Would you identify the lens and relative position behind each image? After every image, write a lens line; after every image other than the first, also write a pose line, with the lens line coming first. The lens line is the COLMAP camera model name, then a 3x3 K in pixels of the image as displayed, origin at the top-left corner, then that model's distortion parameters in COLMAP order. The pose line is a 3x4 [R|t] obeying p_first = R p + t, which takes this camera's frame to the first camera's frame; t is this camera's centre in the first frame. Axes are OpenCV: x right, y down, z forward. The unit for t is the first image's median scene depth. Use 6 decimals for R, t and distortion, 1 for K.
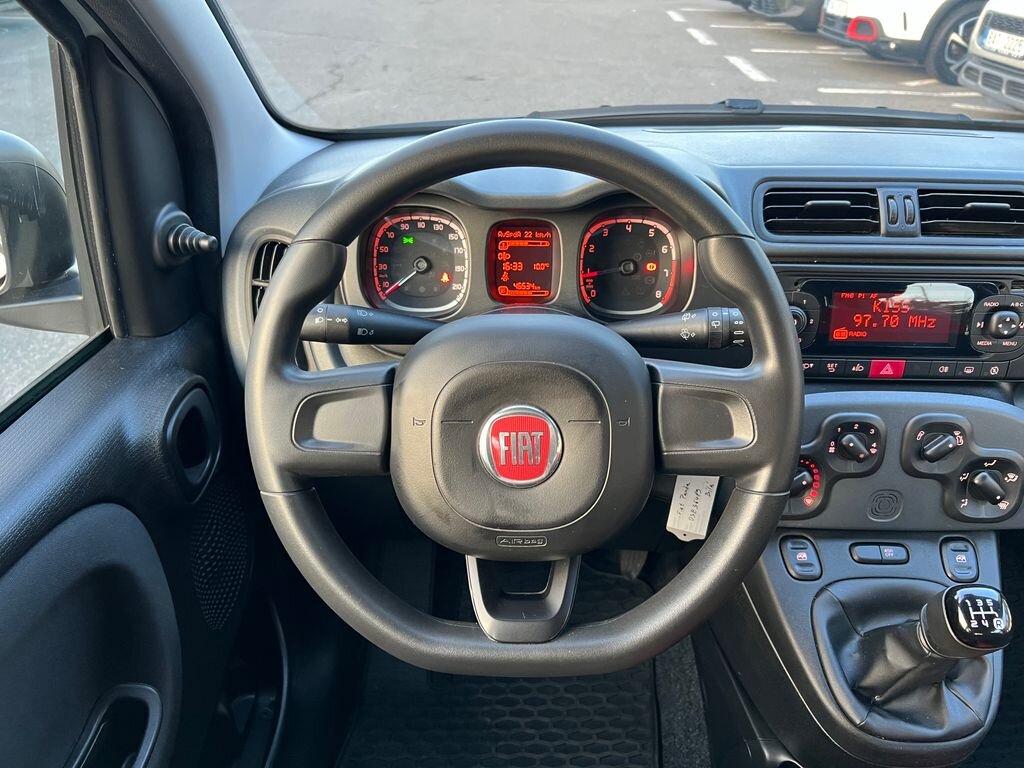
lens RADIAL K [[796.8, 0, 507.5], [0, 796.8, 391.2], [0, 0, 1]] dist [0.062101, -0.079798]
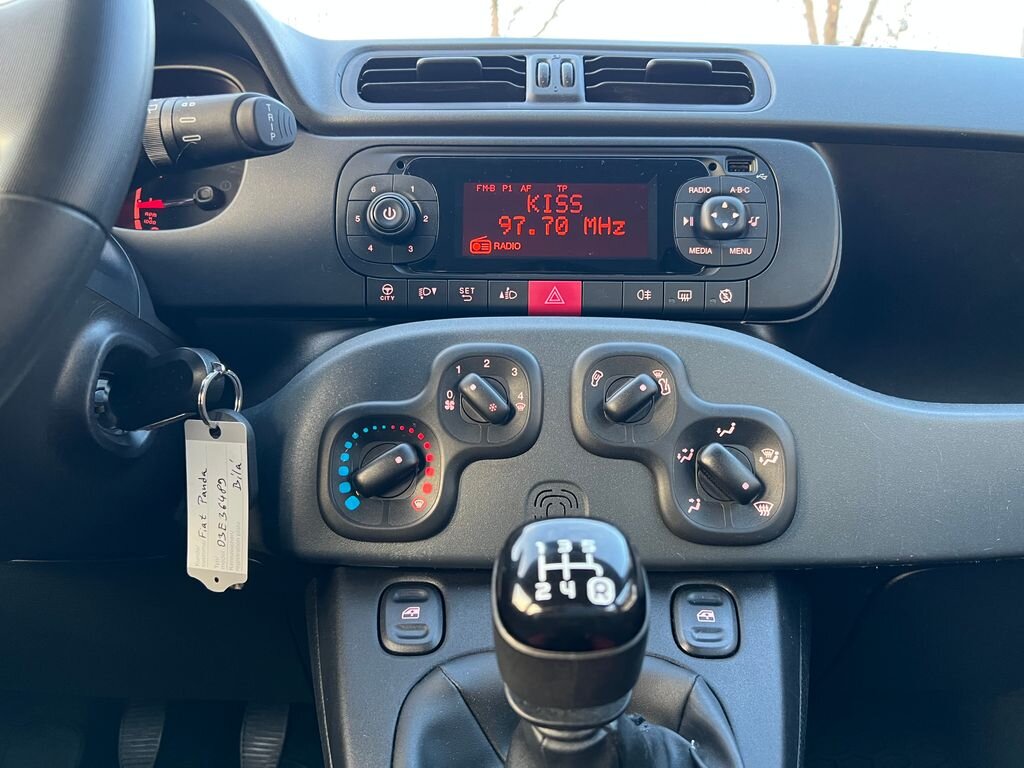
lens RADIAL K [[796.8, 0, 507.0], [0, 796.8, 384.7], [0, 0, 1]] dist [0.062101, -0.079798]
pose [[0.999998, 0.001100, 0.001725, 0.411746], [-0.000386, 0.929346, -0.369210, 0.250807], [-0.002009, 0.369209, 0.929344, 0.429868]]
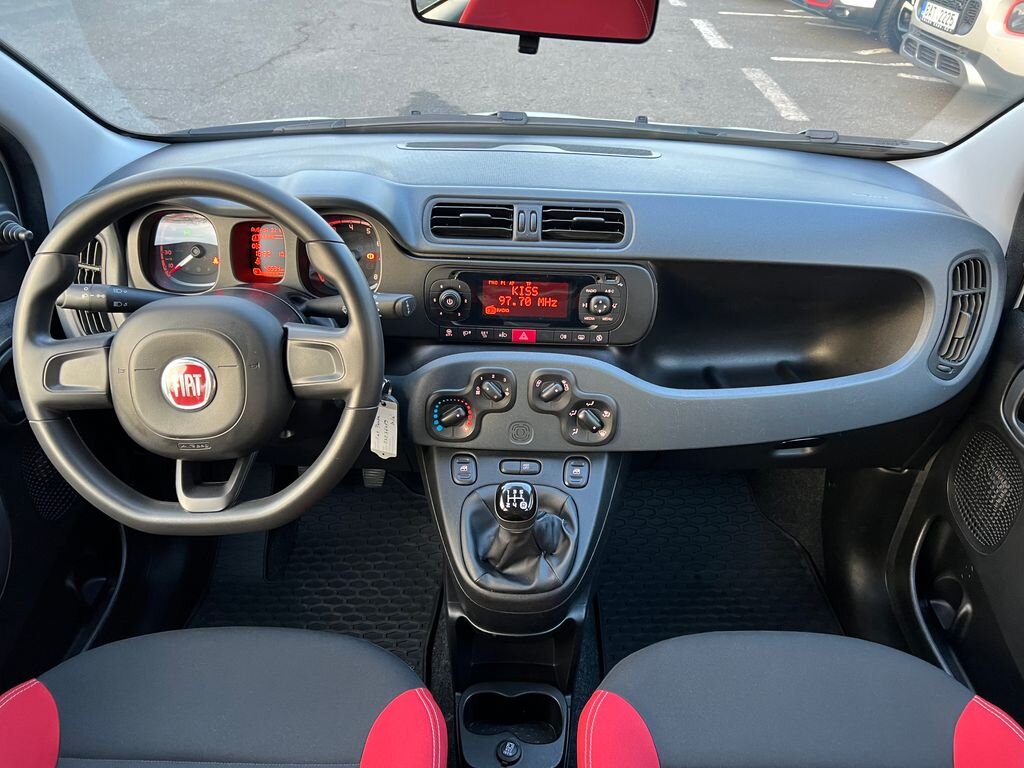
lens RADIAL K [[796.8, 0, 512.3], [0, 796.8, 387.4], [0, 0, 1]] dist [0.062101, -0.079798]
pose [[0.999881, 0.014798, 0.004315, 0.424514], [-0.015004, 0.998519, 0.052300, -0.009412], [-0.003535, -0.052359, 0.998622, -0.363250]]
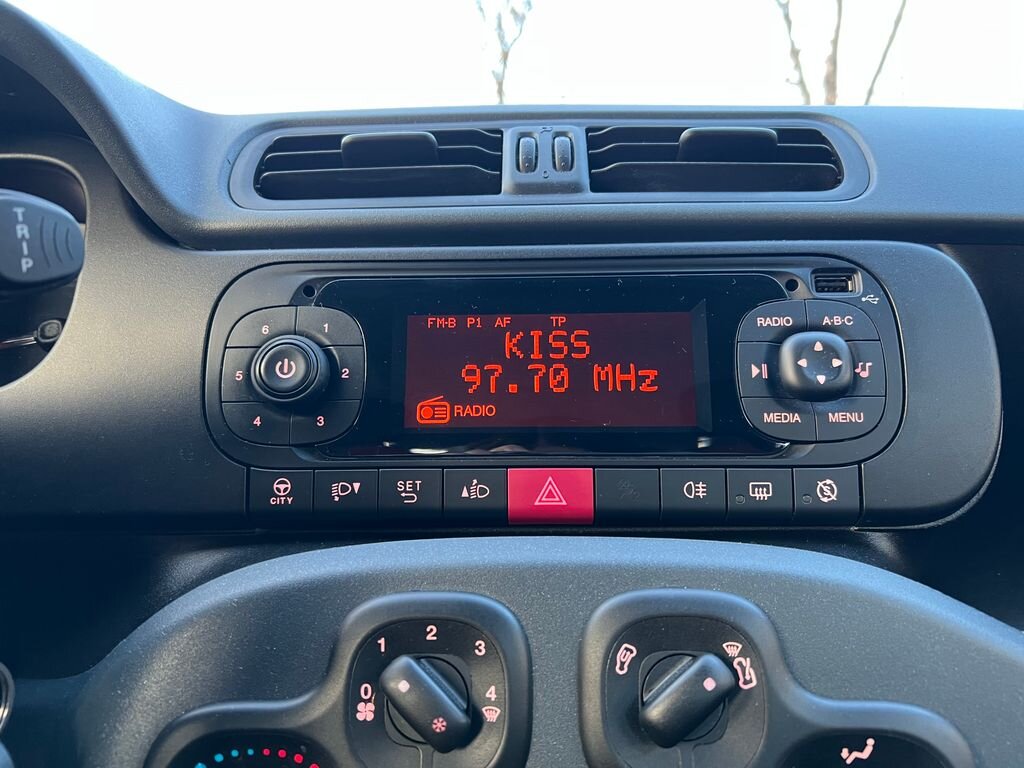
lens RADIAL K [[796.8, 0, 509.3], [0, 796.8, 388.4], [0, 0, 1]] dist [0.062101, -0.079798]
pose [[0.999813, -0.016771, -0.009577, 0.433414], [0.010443, 0.886612, -0.462396, 0.100206], [0.016245, 0.462210, 0.886622, 0.604097]]
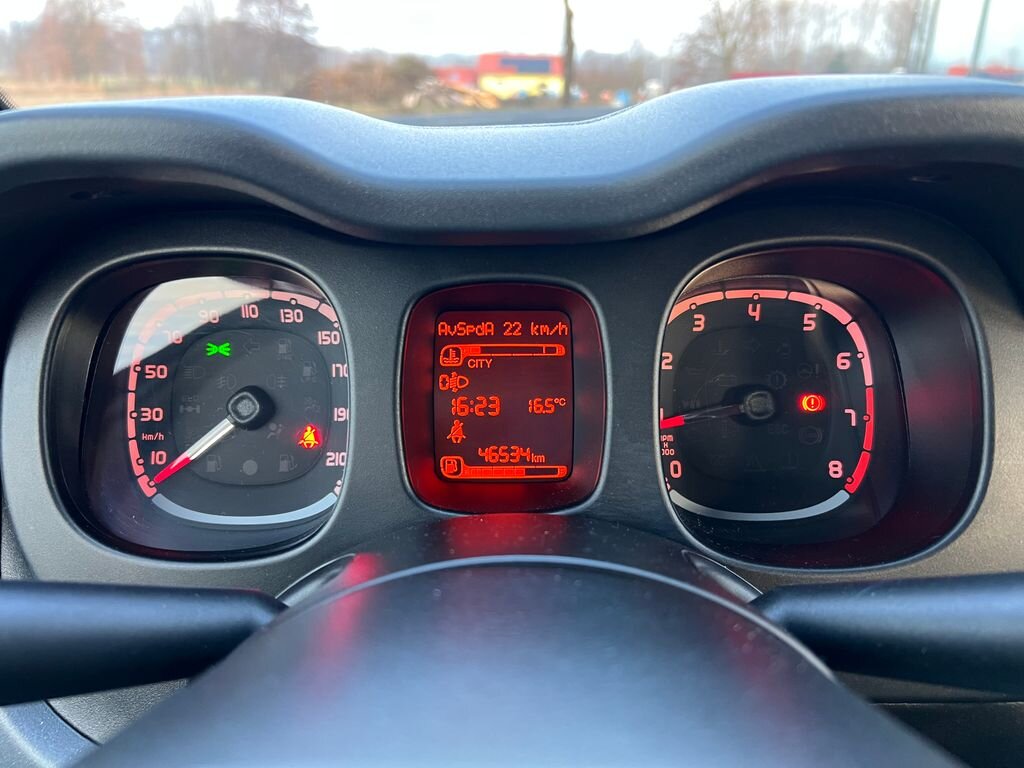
lens RADIAL K [[796.8, 0, 505.0], [0, 796.8, 386.5], [0, 0, 1]] dist [0.062101, -0.079798]
pose [[0.999537, -0.016372, 0.025634, 0.011338], [0.021083, 0.980393, -0.195921, -0.087960], [-0.021924, 0.196371, 0.980285, 0.607869]]
